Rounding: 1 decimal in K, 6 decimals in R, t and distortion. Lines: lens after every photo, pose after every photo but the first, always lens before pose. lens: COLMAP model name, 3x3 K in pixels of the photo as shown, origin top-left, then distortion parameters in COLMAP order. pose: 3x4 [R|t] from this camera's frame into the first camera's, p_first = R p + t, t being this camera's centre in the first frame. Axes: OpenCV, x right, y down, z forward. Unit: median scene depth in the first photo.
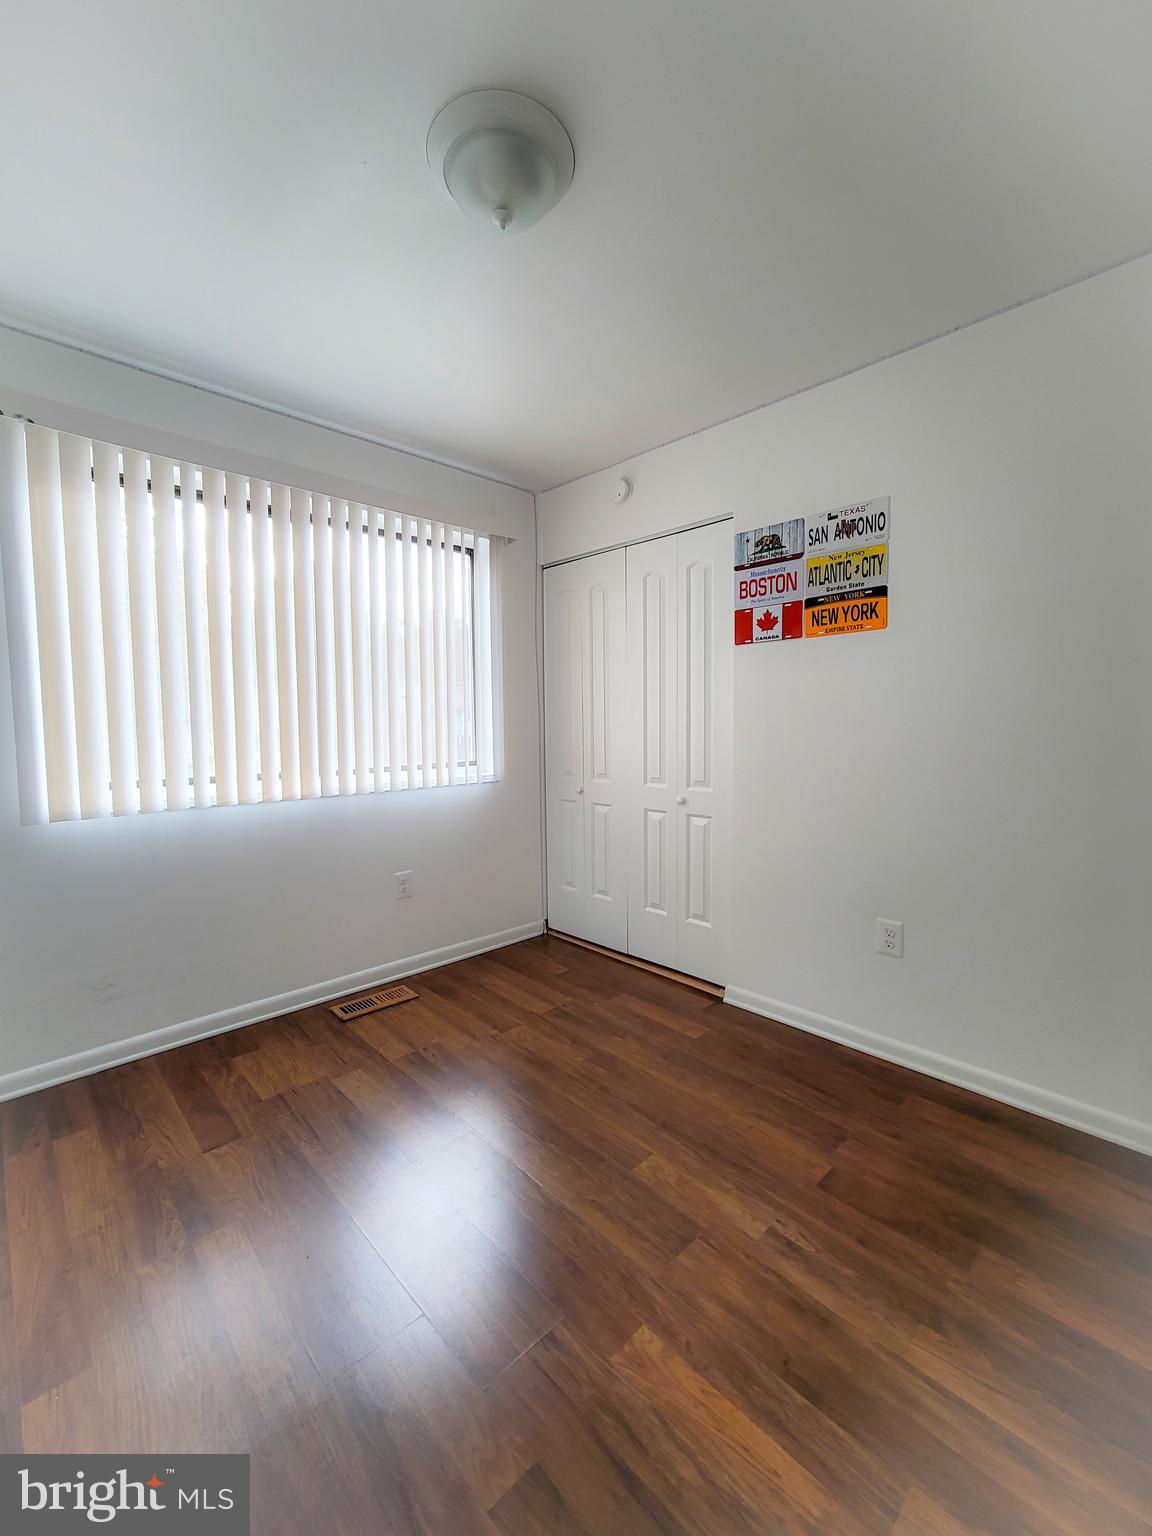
lens RADIAL K [[630.5, 0, 571.6], [0, 630.5, 766.3], [0, 0, 1]] dist [-0.002794, 0.000279]
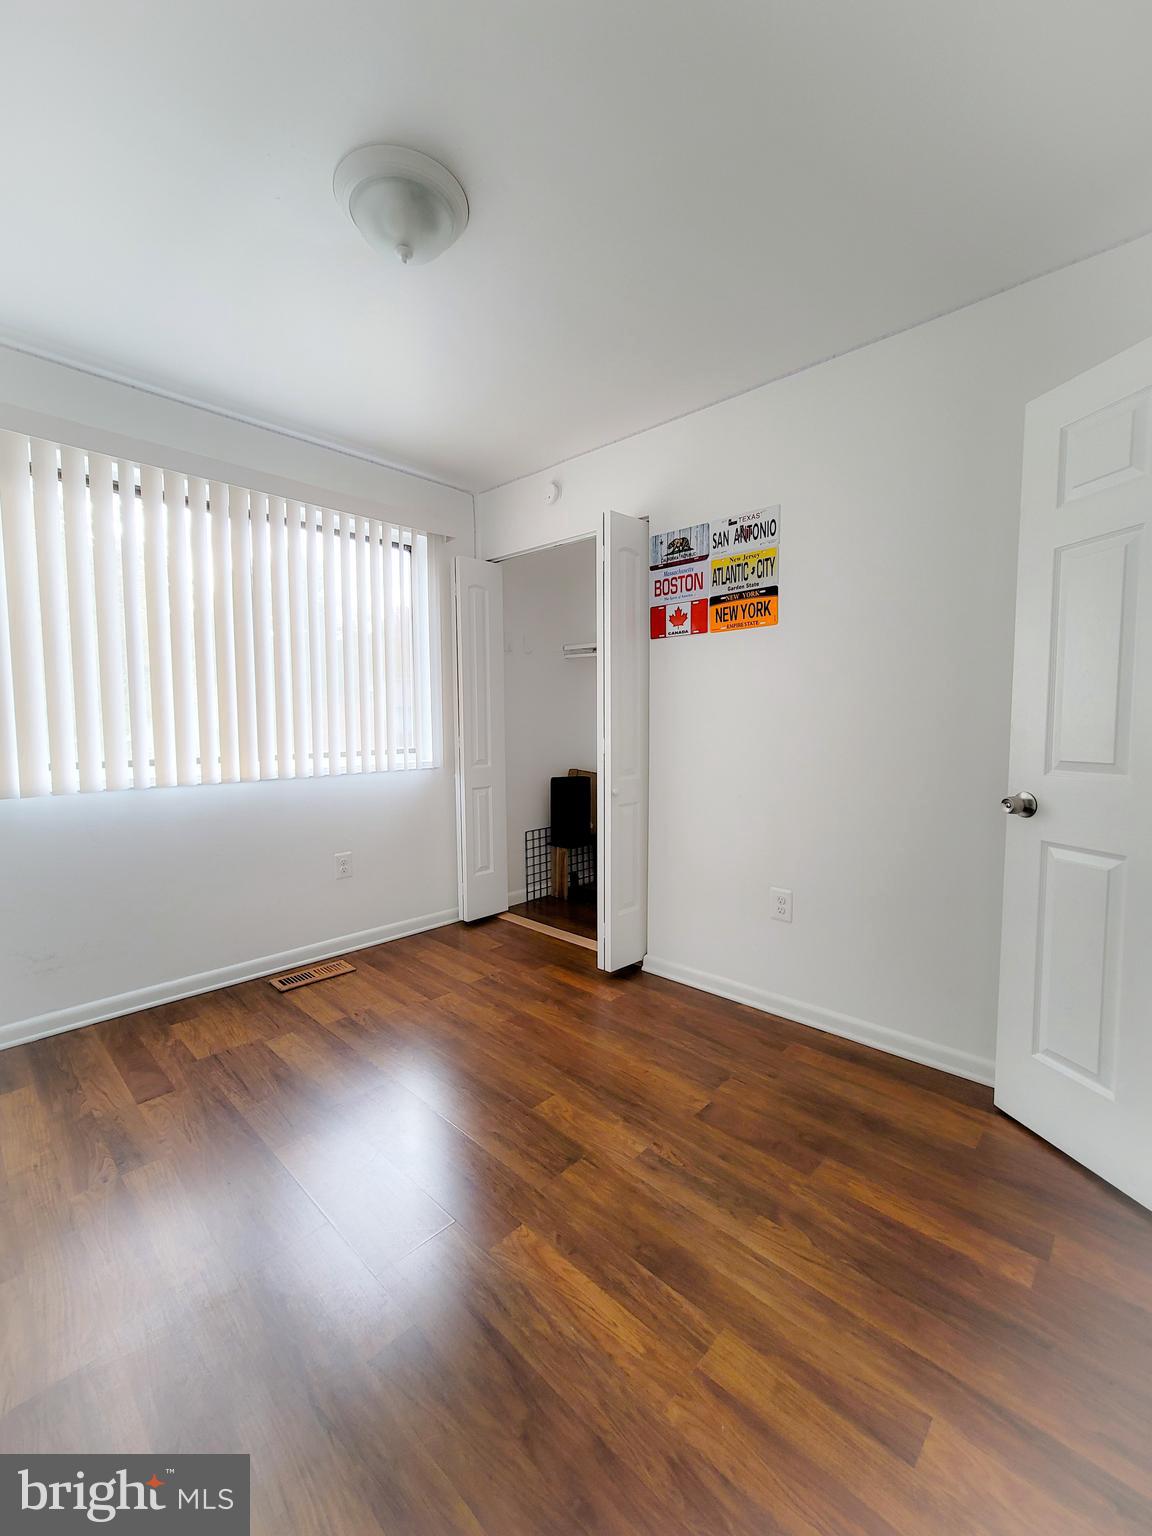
lens RADIAL K [[630.5, 0, 571.6], [0, 630.5, 766.3], [0, 0, 1]] dist [-0.002794, 0.000279]
pose [[0.998876, 0.000453, 0.047403, 0.083976], [-0.000639, 0.999992, 0.003907, 0.024910], [-0.047400, -0.003932, 0.998868, -0.086253]]
